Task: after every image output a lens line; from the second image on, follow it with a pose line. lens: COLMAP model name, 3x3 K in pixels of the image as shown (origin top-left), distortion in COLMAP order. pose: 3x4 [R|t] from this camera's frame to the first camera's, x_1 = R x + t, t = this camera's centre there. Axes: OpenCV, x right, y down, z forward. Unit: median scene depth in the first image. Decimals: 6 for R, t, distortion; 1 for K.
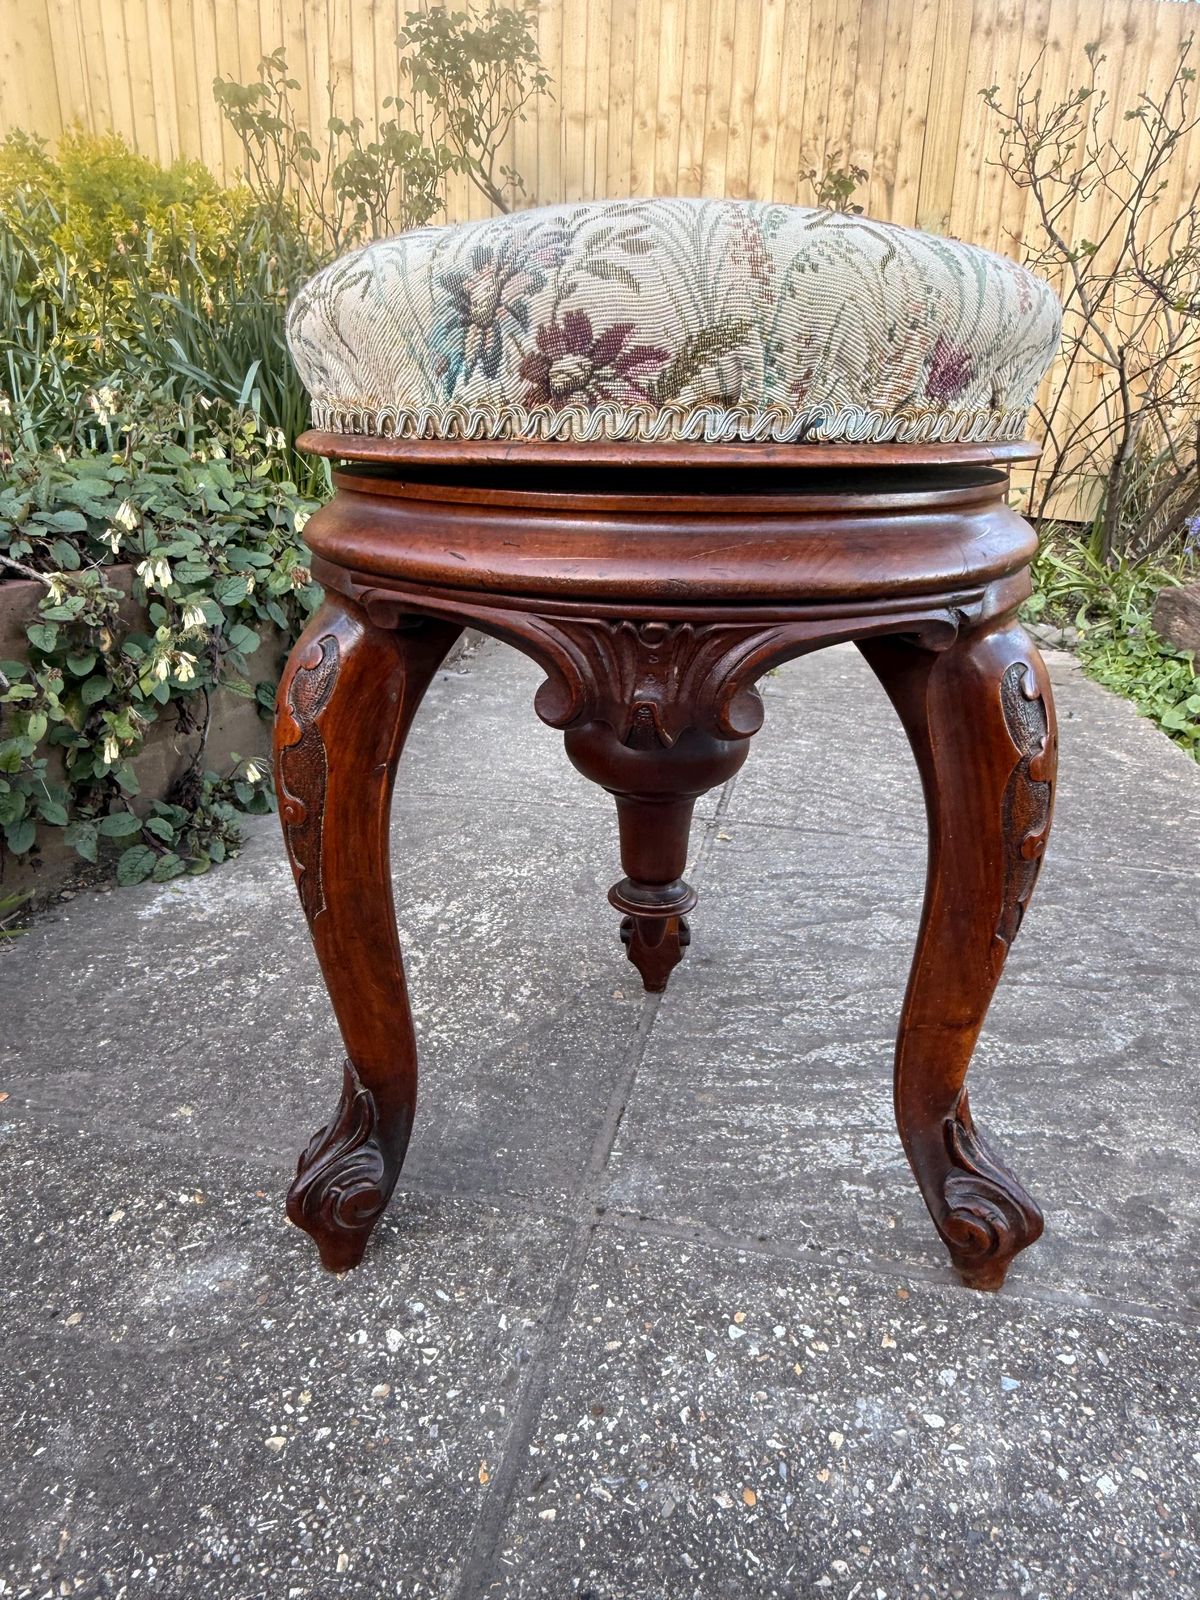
lens RADIAL K [[1069.1, 0, 596.6], [0, 1069.1, 779.8], [0, 0, 1]] dist [-0.007031, 0.005909]
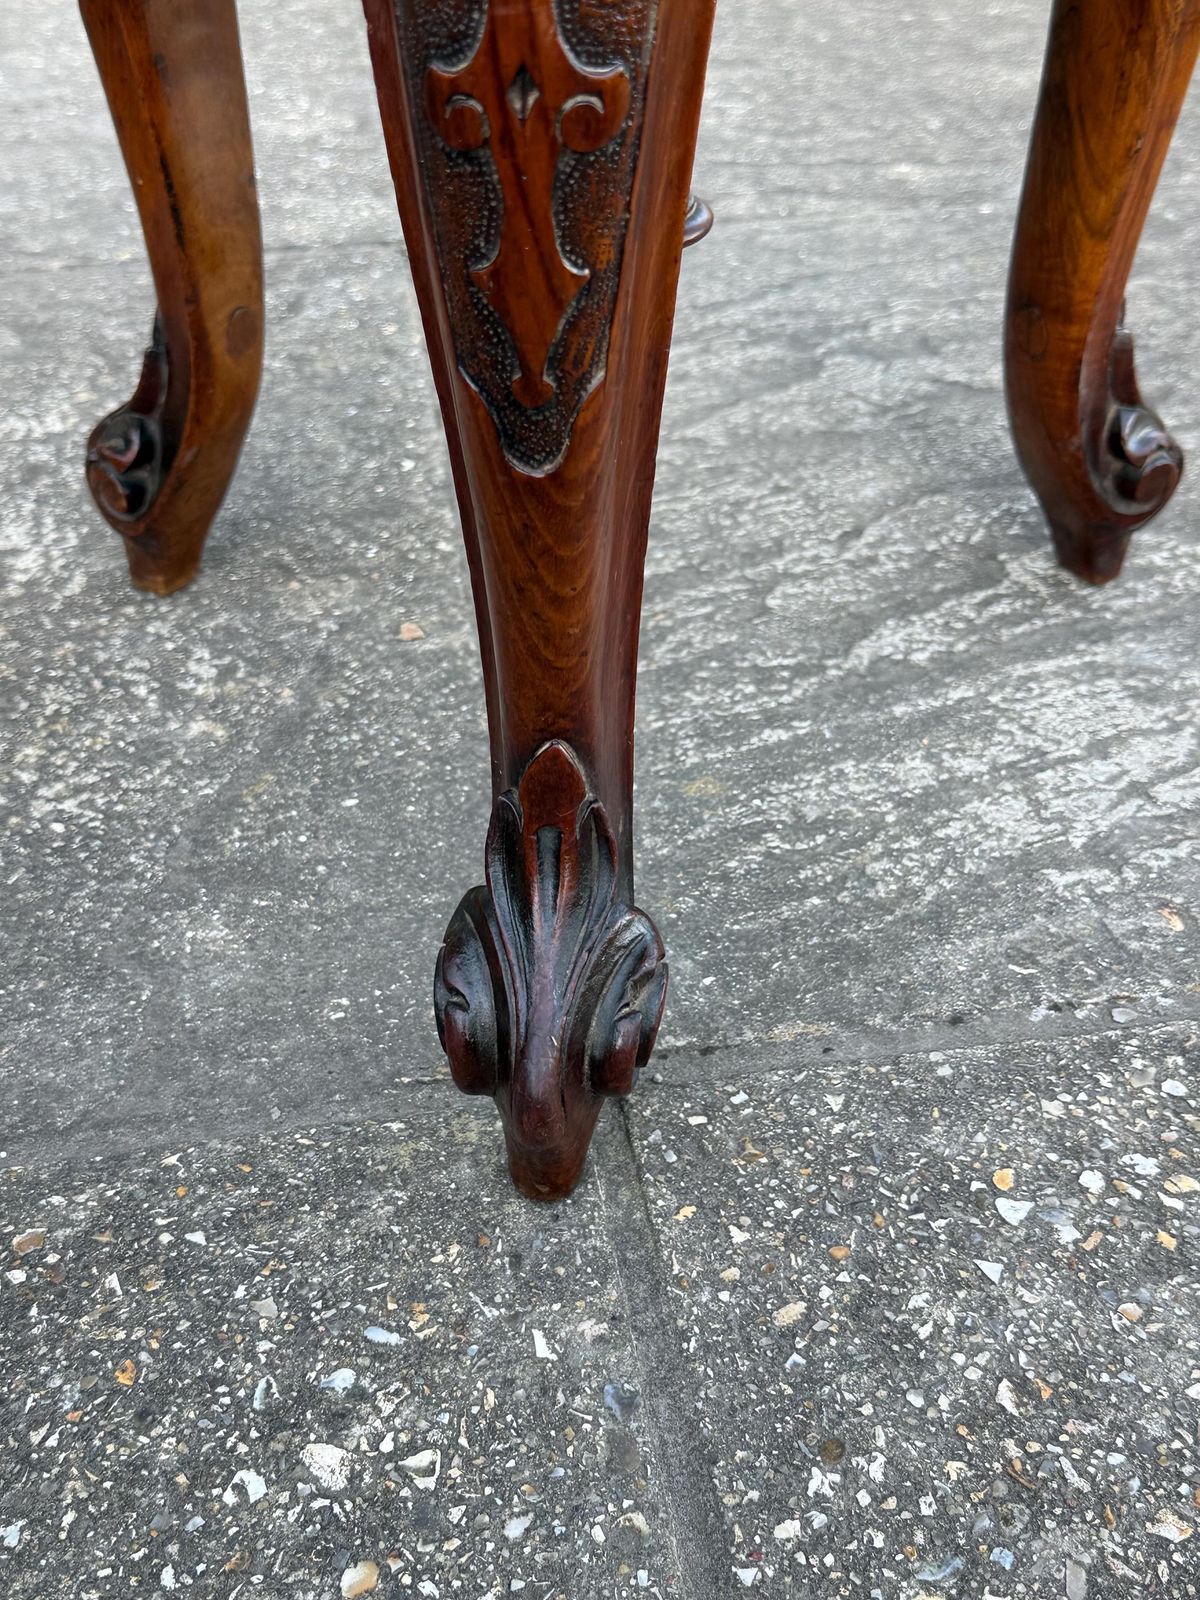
lens RADIAL K [[2022.0, 0, 602.2], [0, 2022.0, 794.2], [0, 0, 1]] dist [0.207370, -0.584301]
pose [[0.930396, -0.242918, 0.274508, -0.238645], [0.161795, 0.944134, 0.287111, 0.049718], [-0.328917, -0.222712, 0.917721, 0.256614]]
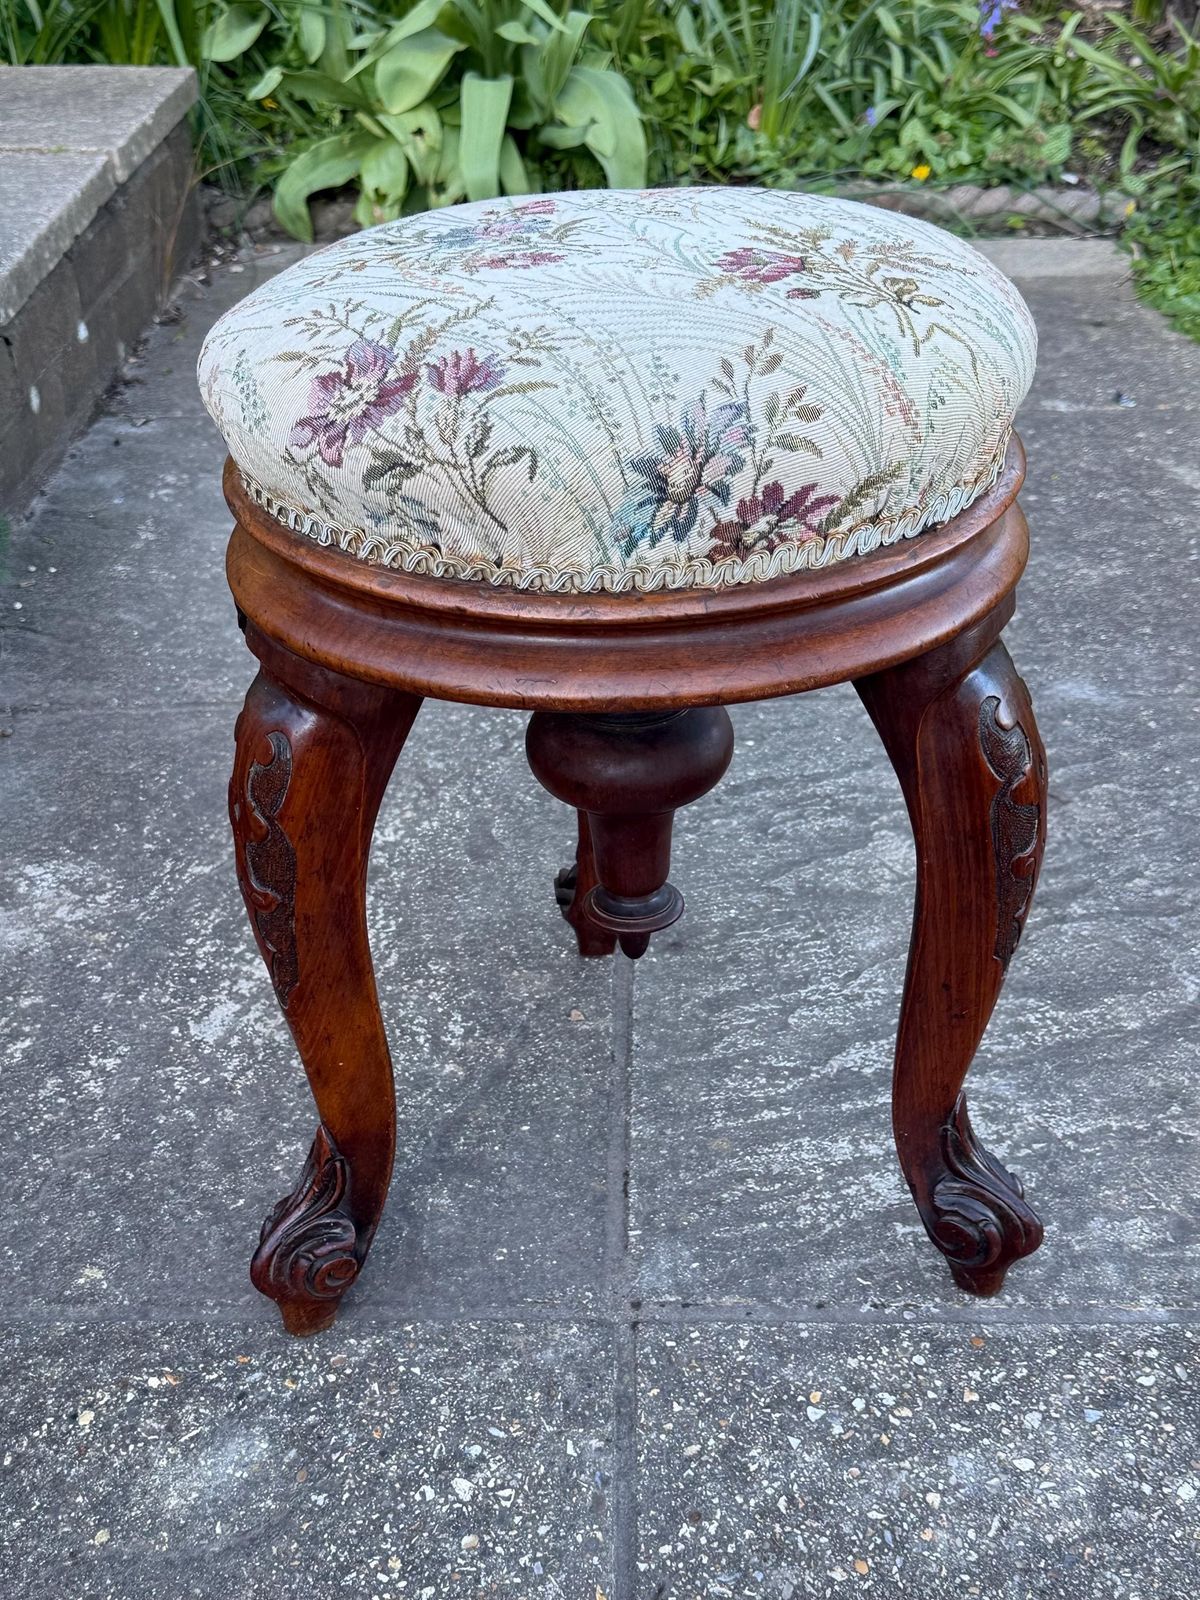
lens RADIAL K [[2030.5, 0, 582.6], [0, 2030.5, 829.3], [0, 0, 1]] dist [0.224904, -0.633631]
pose [[0.980001, -0.142442, 0.138953, -0.245913], [0.105448, 0.963919, 0.244418, -0.440842], [-0.168755, -0.224878, 0.959662, -0.591645]]
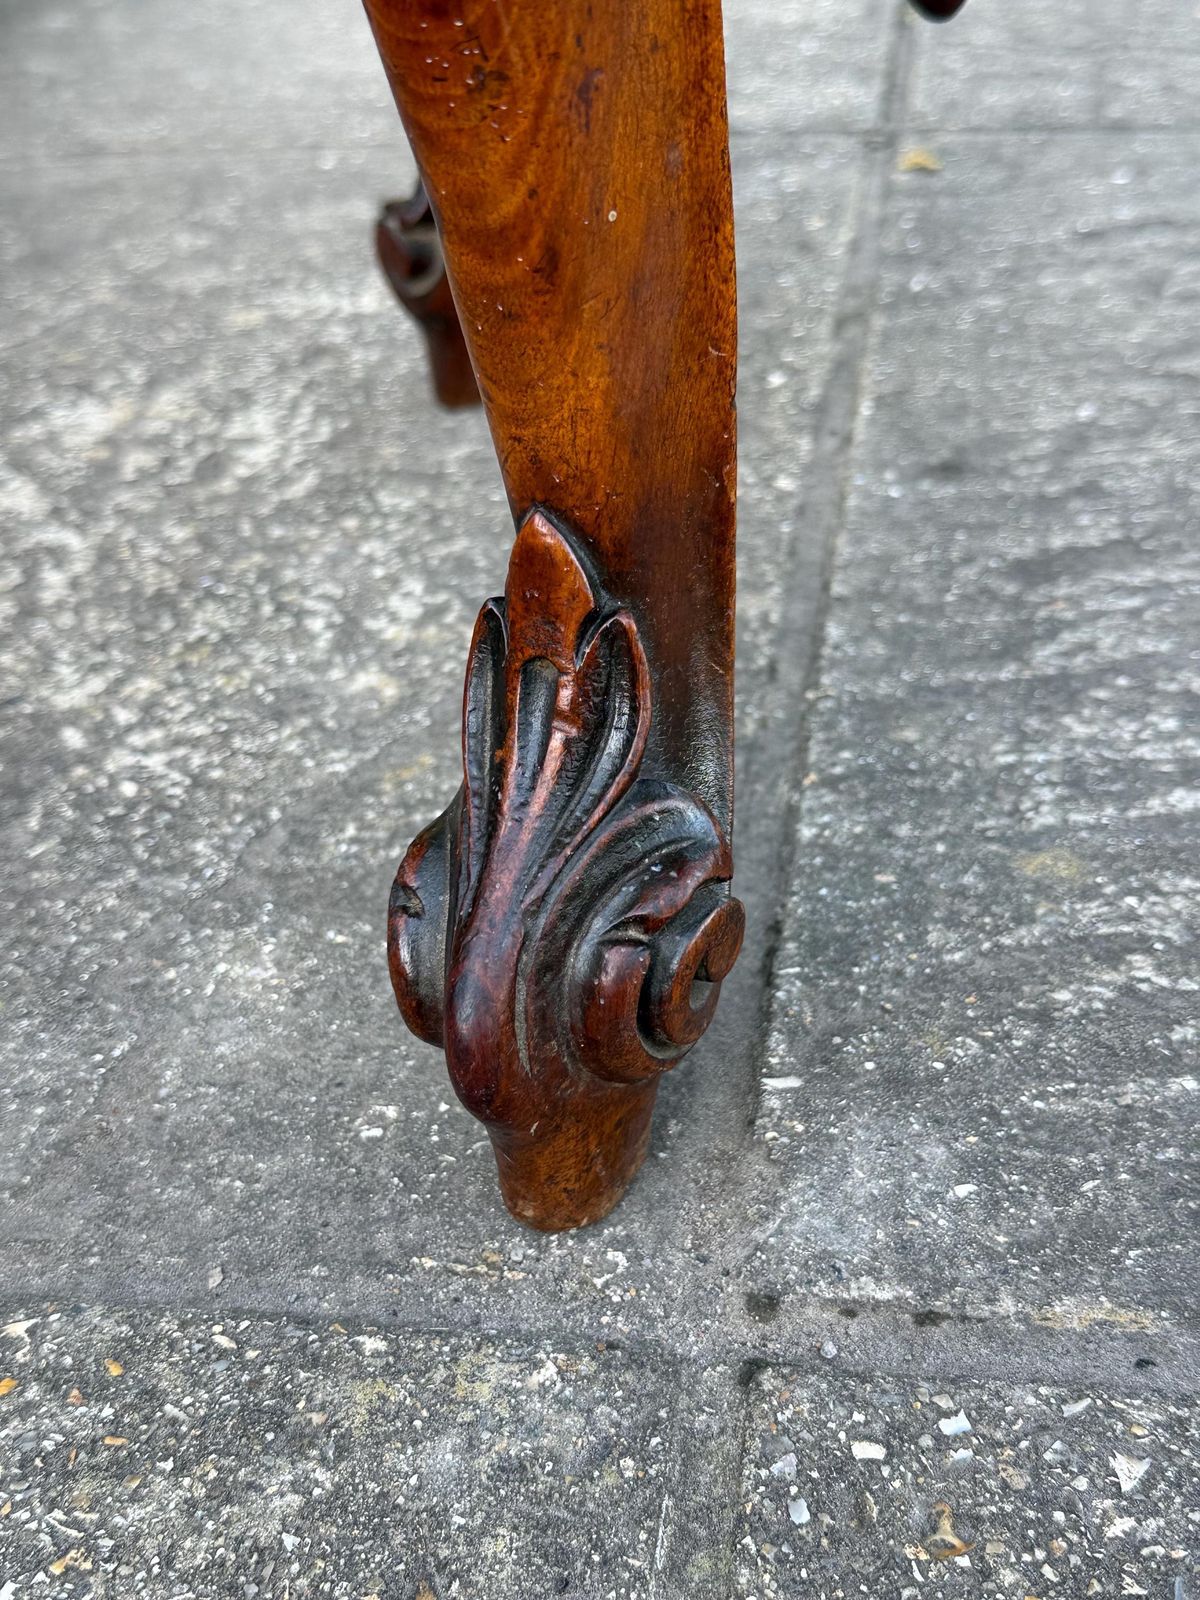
lens RADIAL K [[2021.7, 0, 600.0], [0, 2021.7, 800.0], [0, 0, 1]] dist [0.209803, -0.617342]
pose [[0.994461, -0.104444, 0.011779, -0.033505], [0.098608, 0.965895, 0.239421, 0.173688], [-0.036383, -0.236934, 0.970844, 0.599994]]
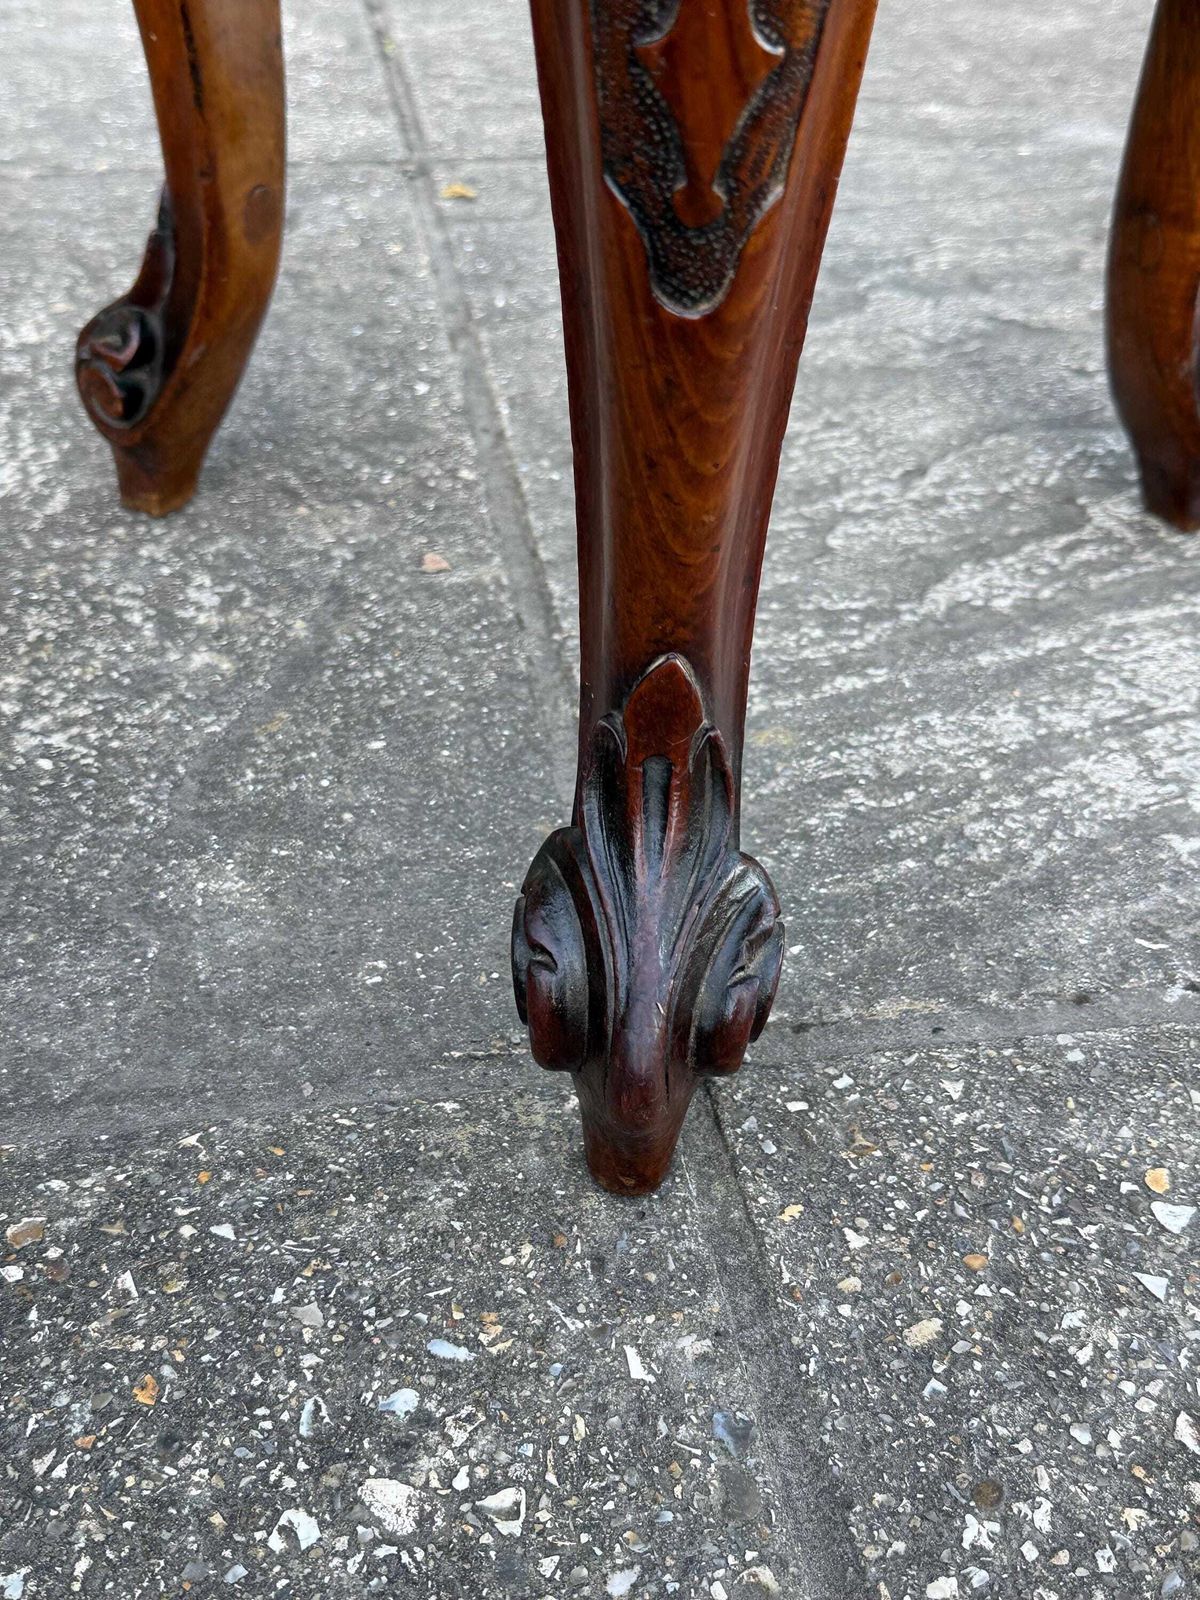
lens RADIAL K [[2021.7, 0, 600.0], [0, 2021.7, 800.0], [0, 0, 1]] dist [0.209803, -0.617342]
pose [[0.924879, -0.222205, 0.308583, -0.274699], [0.128704, 0.946531, 0.295829, 0.100281], [-0.357818, -0.233890, 0.904025, 0.388870]]
